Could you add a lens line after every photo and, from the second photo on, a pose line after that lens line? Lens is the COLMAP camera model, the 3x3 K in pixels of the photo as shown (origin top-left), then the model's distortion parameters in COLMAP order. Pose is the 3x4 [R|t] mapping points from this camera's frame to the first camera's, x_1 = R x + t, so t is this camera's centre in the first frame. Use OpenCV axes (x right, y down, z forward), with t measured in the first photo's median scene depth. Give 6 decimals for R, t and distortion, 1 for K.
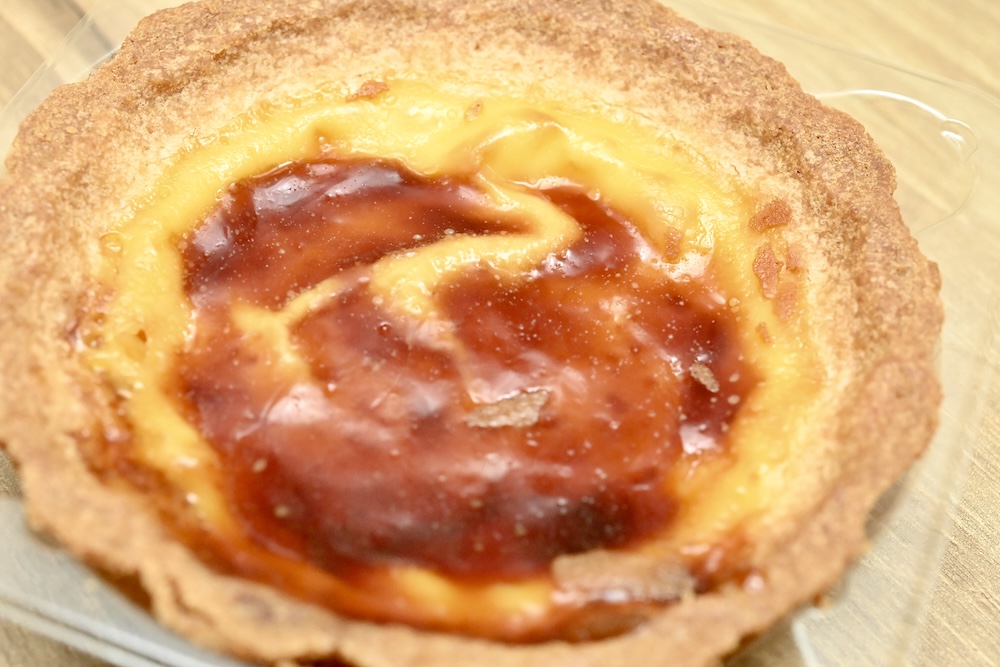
lens RADIAL K [[1831.3, 0, 500.0], [0, 1831.3, 333.5], [0, 0, 1]] dist [-0.038507, -0.072190]
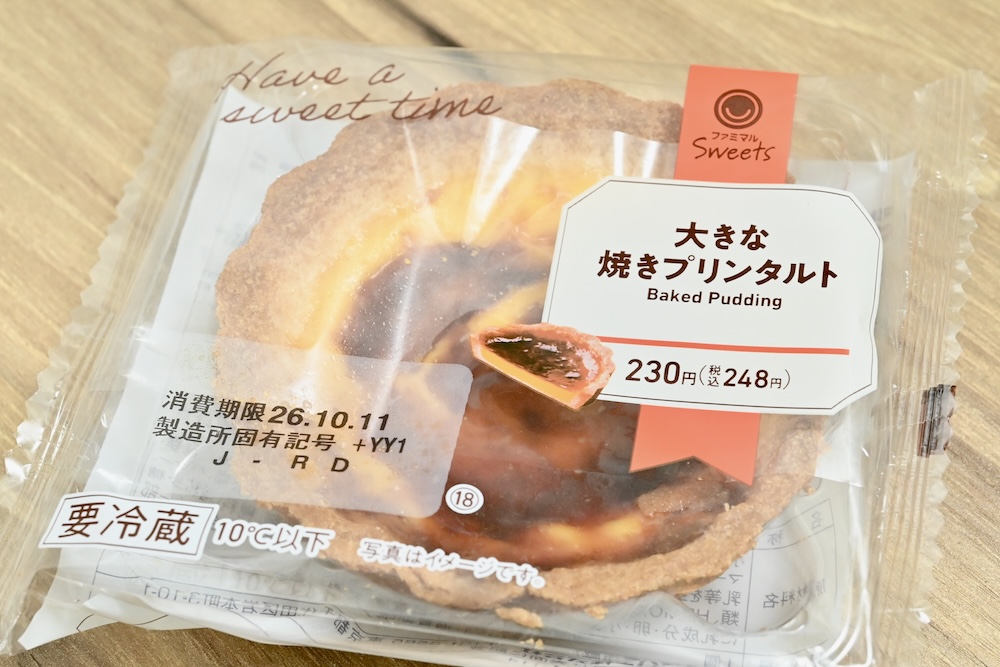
lens RADIAL K [[1831.3, 0, 500.0], [0, 1831.3, 333.5], [0, 0, 1]] dist [-0.038507, -0.072190]
pose [[0.974176, -0.225394, 0.013380, -0.062681], [0.222273, 0.967733, 0.118693, -0.191354], [-0.039701, -0.112654, 0.992841, -0.461181]]
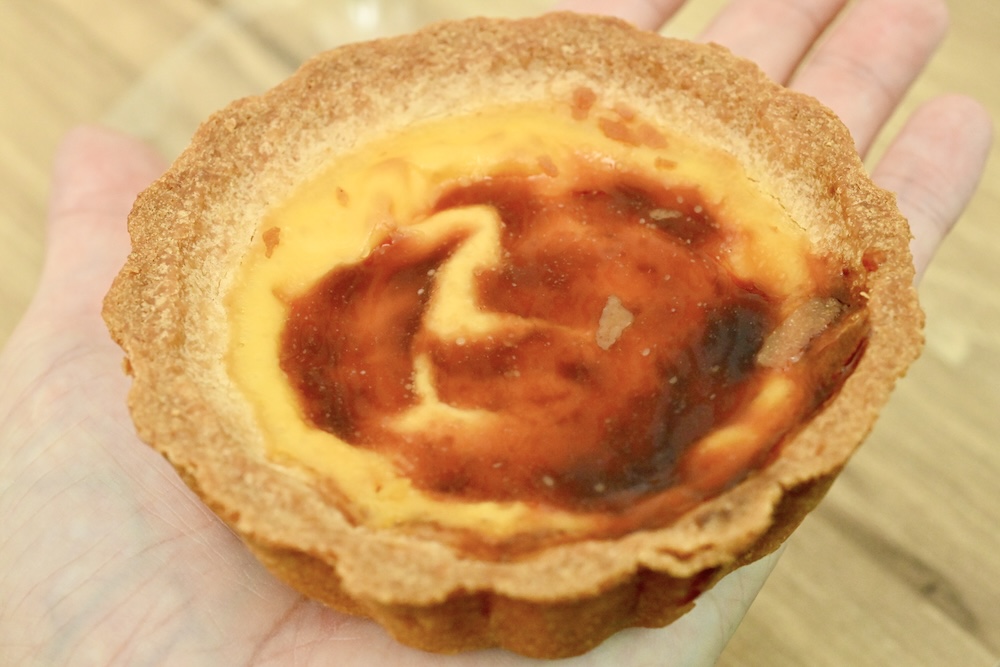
lens RADIAL K [[1831.3, 0, 500.0], [0, 1831.3, 333.5], [0, 0, 1]] dist [-0.038507, -0.072190]
pose [[0.597023, -0.643851, 0.478559, -0.575543], [0.658693, 0.733941, 0.165693, -0.188023], [-0.457916, 0.216301, 0.862280, -0.027514]]
